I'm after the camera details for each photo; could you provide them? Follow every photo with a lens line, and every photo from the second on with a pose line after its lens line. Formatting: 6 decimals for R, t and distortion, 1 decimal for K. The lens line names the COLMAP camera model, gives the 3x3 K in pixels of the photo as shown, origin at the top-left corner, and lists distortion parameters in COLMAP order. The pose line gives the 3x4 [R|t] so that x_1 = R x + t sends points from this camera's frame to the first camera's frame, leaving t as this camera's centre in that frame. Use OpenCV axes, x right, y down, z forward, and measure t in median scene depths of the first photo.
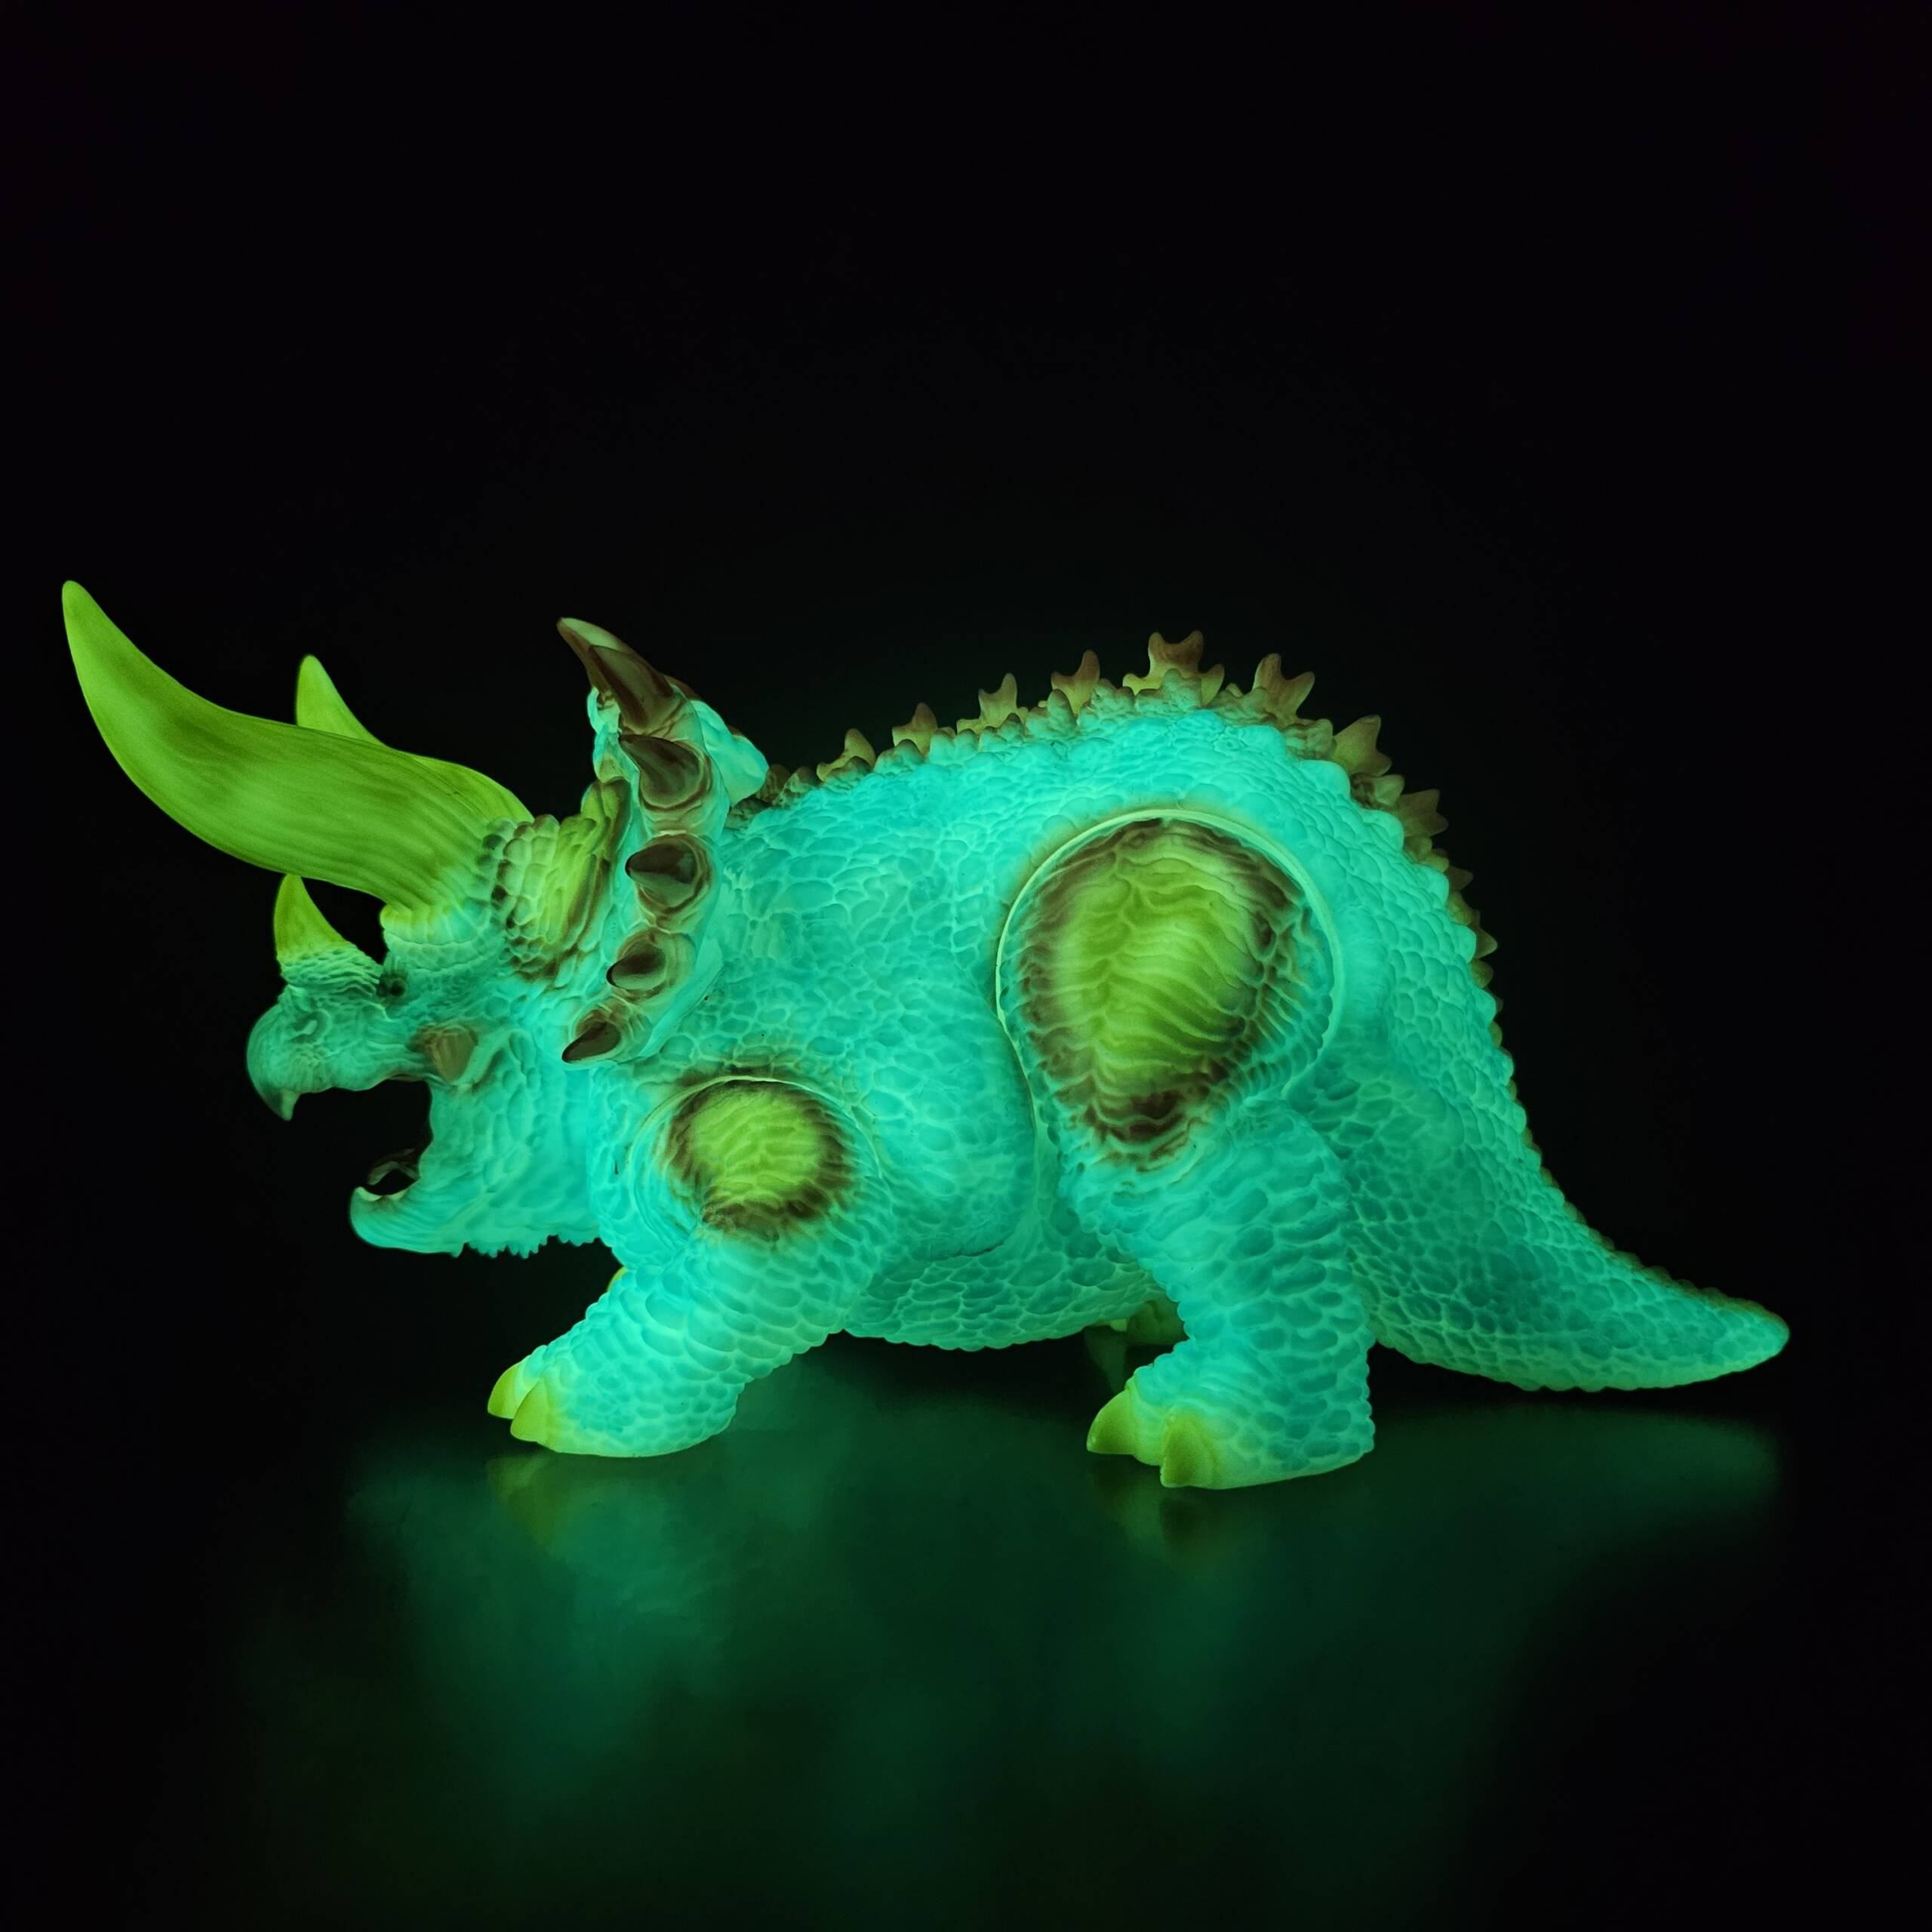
lens RADIAL K [[1794.0, 0, 978.8], [0, 1794.0, 982.1], [0, 0, 1]] dist [0.003250, -0.004034]
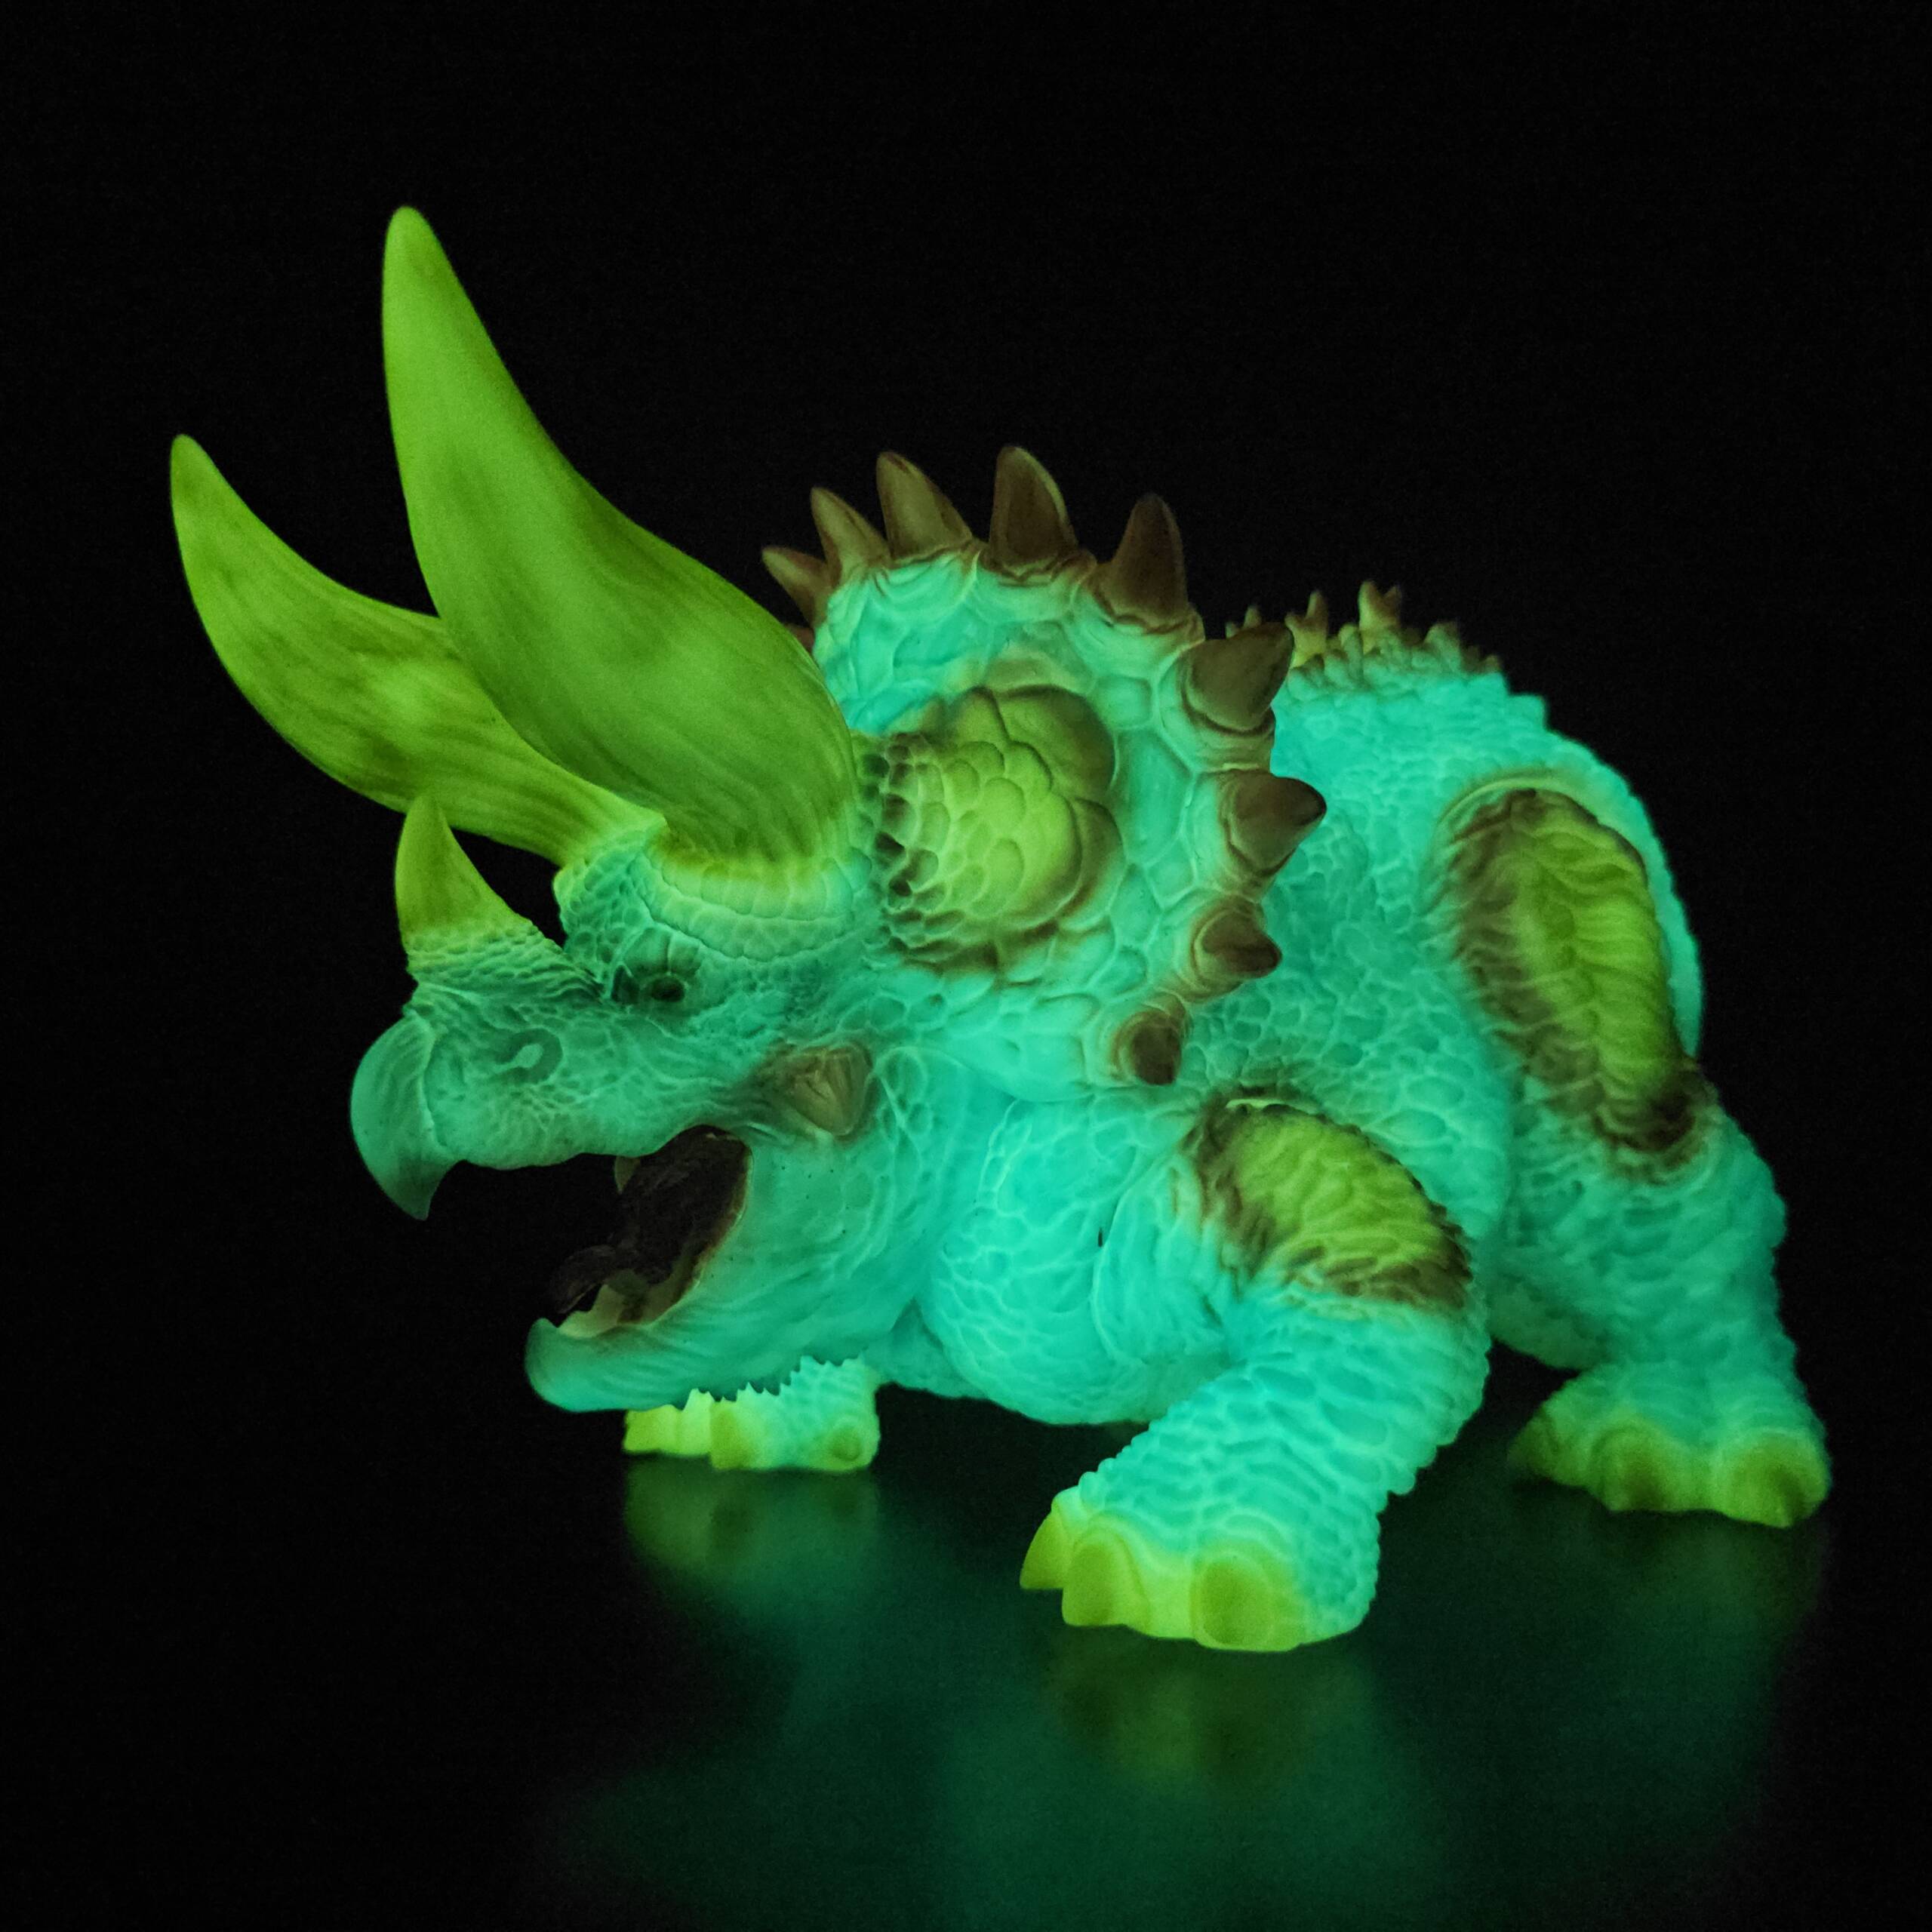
lens RADIAL K [[1864.2, 0, 966.0], [0, 1864.2, 966.0], [0, 0, 1]] dist [0.010412, -0.003312]
pose [[0.786153, -0.000022, 0.618032, -0.684971], [0.014748, 0.999716, -0.018724, 0.009607], [-0.617856, 0.023835, 0.785930, 0.448601]]
